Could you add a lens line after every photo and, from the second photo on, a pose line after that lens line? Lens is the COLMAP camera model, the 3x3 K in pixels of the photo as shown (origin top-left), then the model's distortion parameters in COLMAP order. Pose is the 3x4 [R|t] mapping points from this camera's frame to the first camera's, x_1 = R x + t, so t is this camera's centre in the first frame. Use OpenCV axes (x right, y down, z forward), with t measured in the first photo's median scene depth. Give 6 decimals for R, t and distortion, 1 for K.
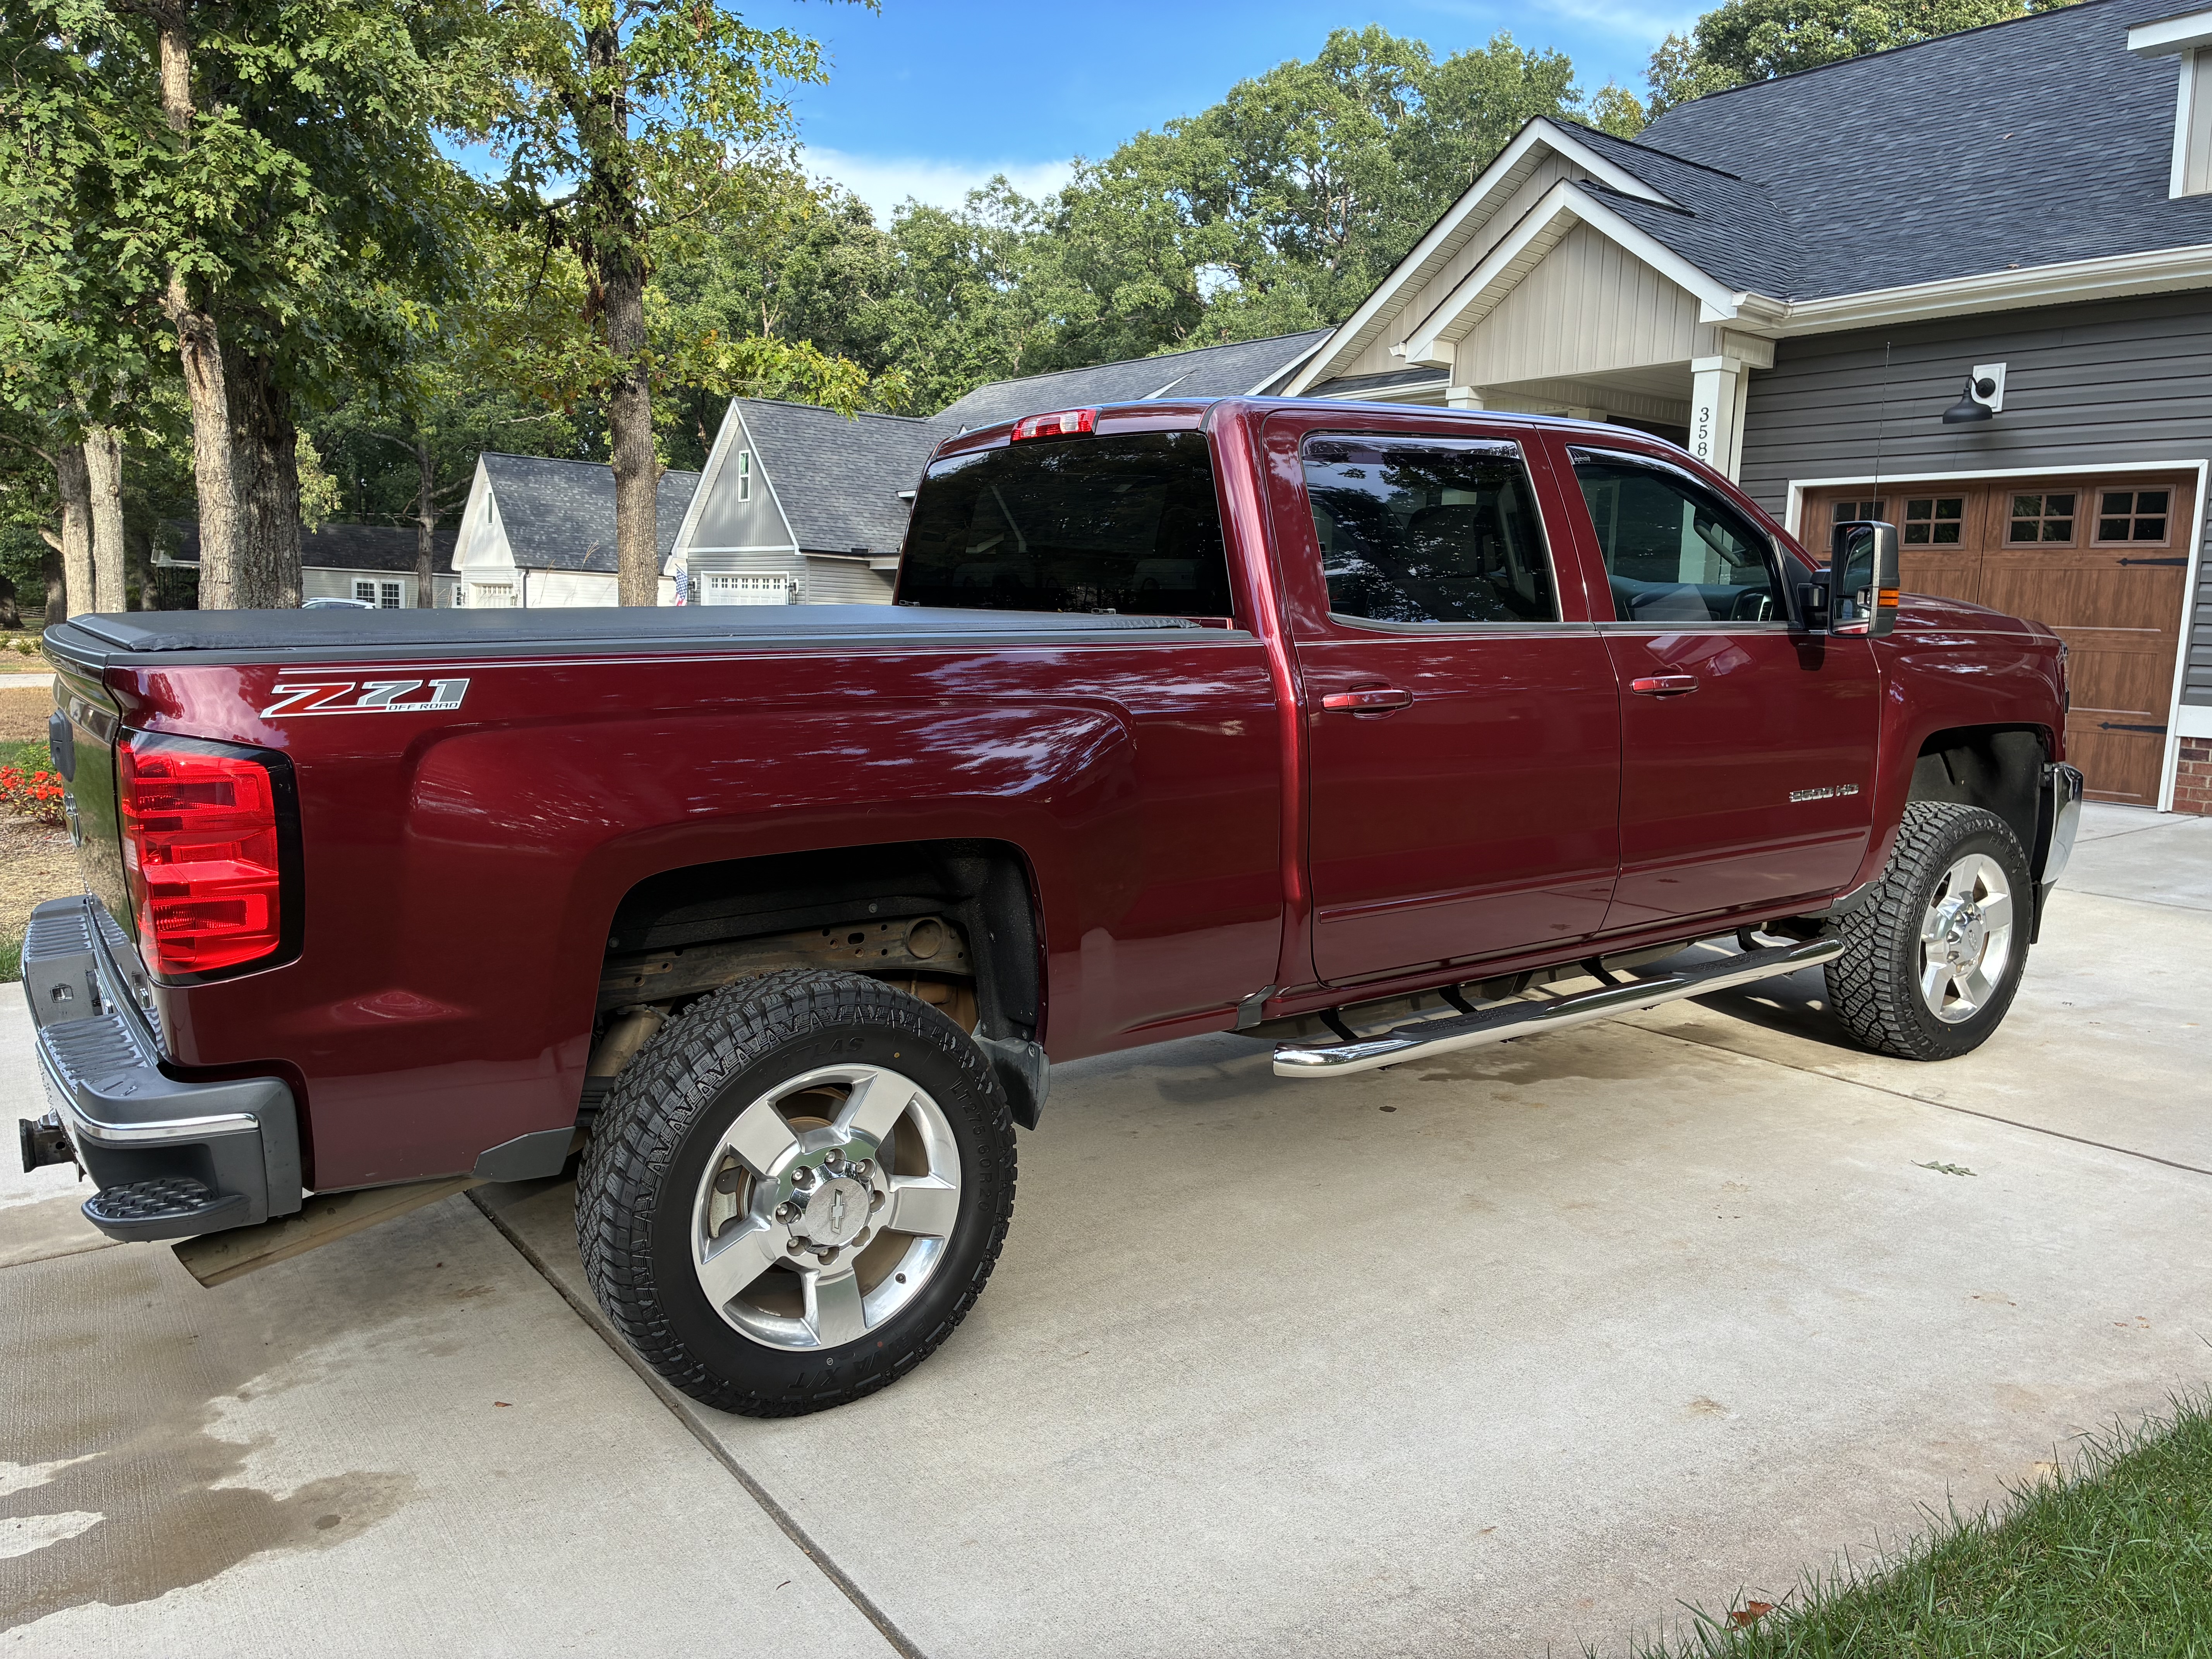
lens RADIAL K [[1685.7, 0, 1116.9], [0, 1685.7, 826.4], [0, 0, 1]] dist [0.044079, -0.061579]
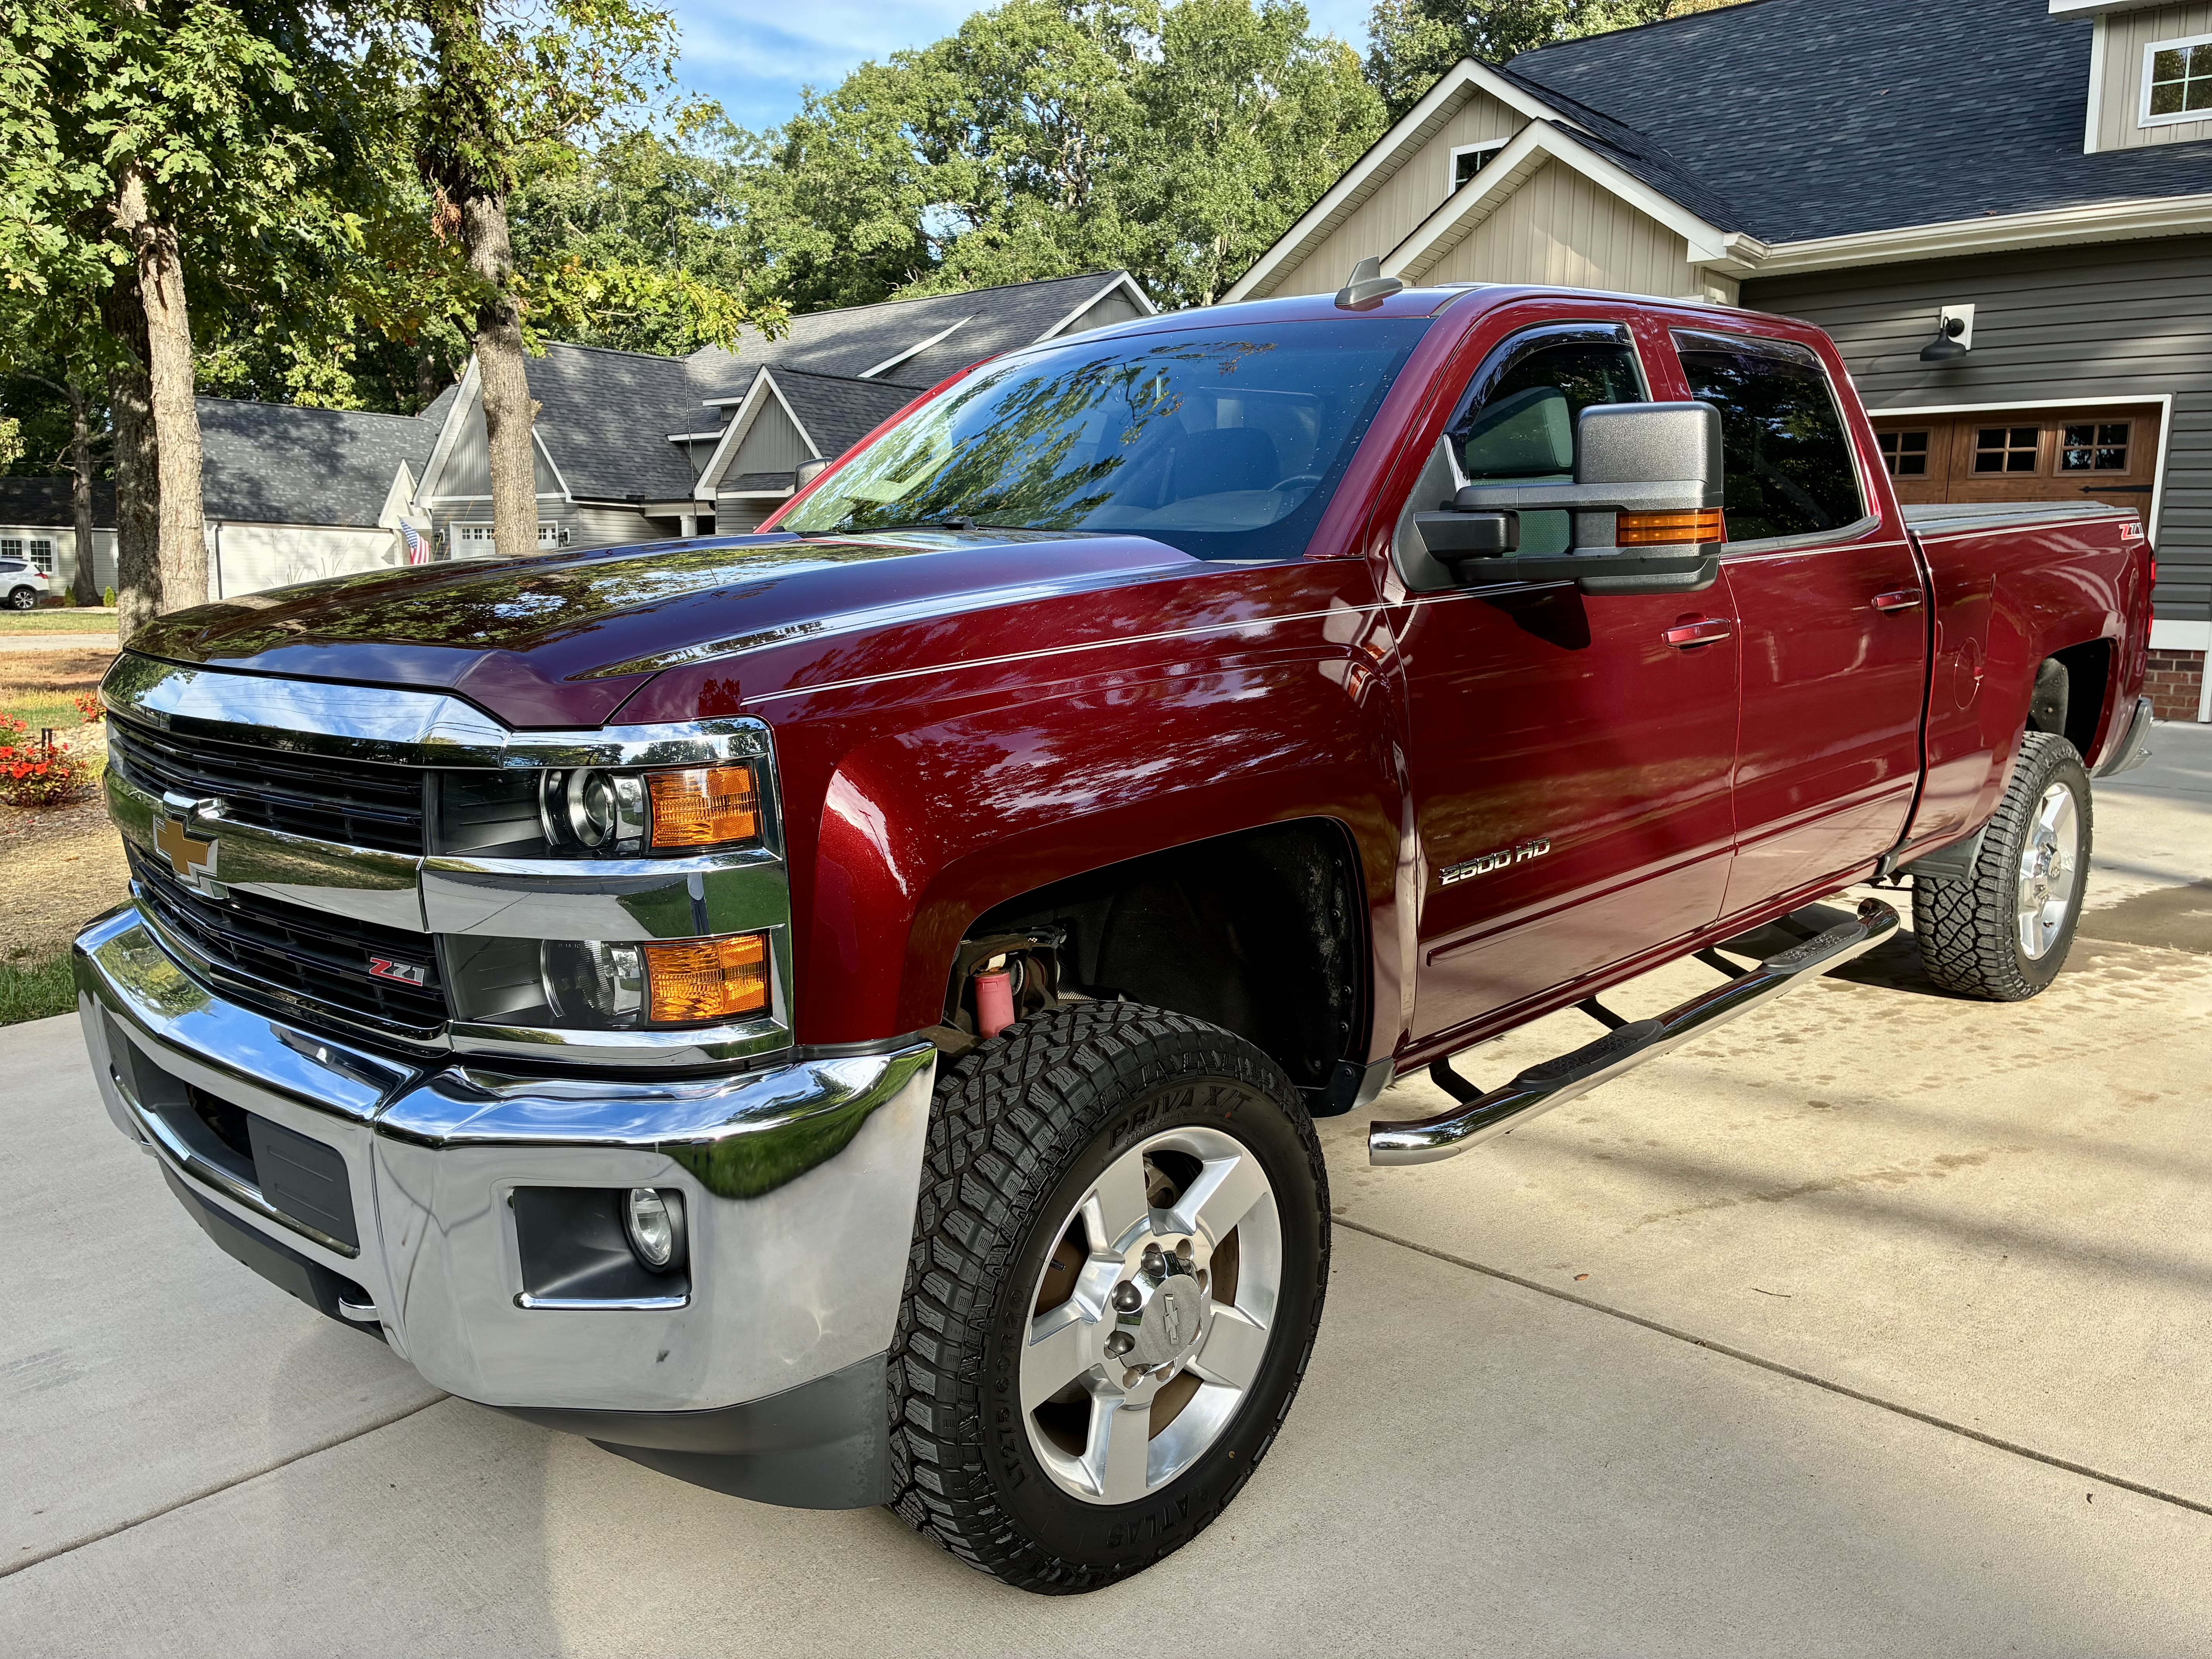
lens RADIAL K [[1685.7, 0, 1114.3], [0, 1685.7, 832.1], [0, 0, 1]] dist [0.044079, -0.061579]
pose [[0.983168, -0.043141, 0.177536, -0.142256], [0.037369, 0.998663, 0.035730, 0.000736], [-0.178840, -0.028494, 0.983466, 0.022621]]
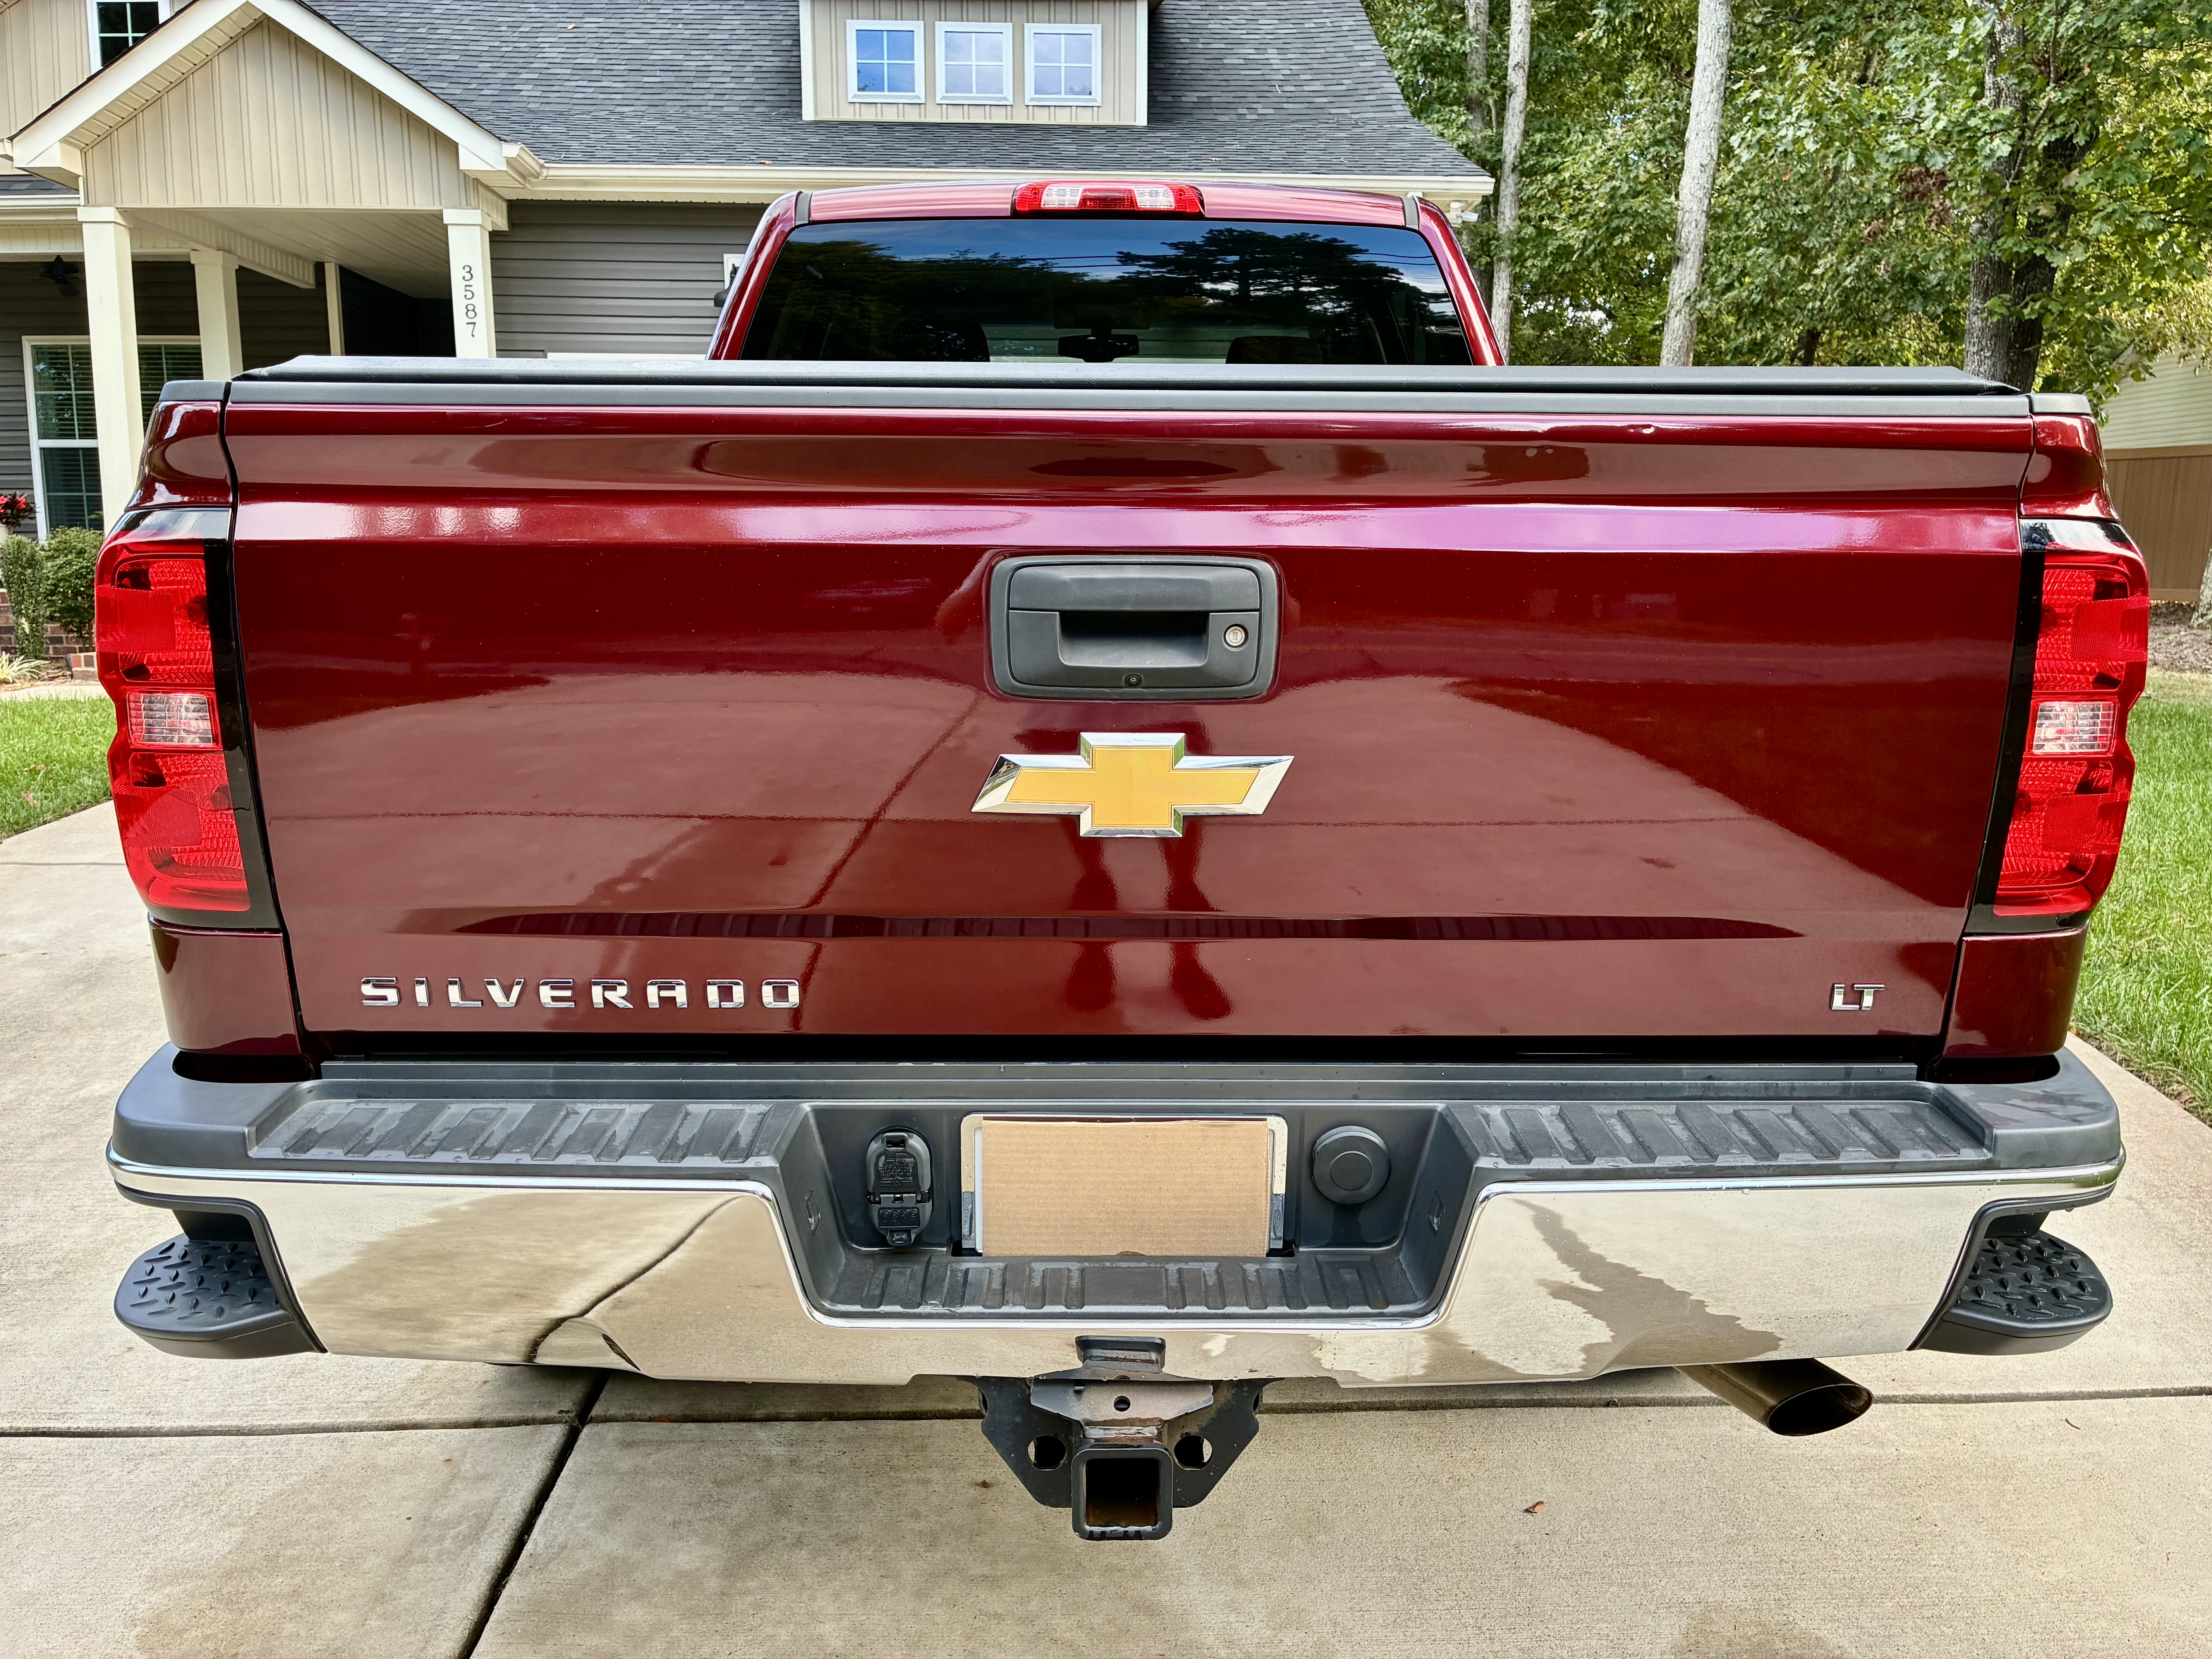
lens RADIAL K [[1685.7, 0, 1125.7], [0, 1685.7, 830.6], [0, 0, 1]] dist [0.044079, -0.061579]
pose [[0.553188, -0.168010, 0.815939, -0.189647], [0.120067, 0.985305, 0.121481, -0.009433], [-0.824358, 0.030765, 0.565231, 0.138618]]
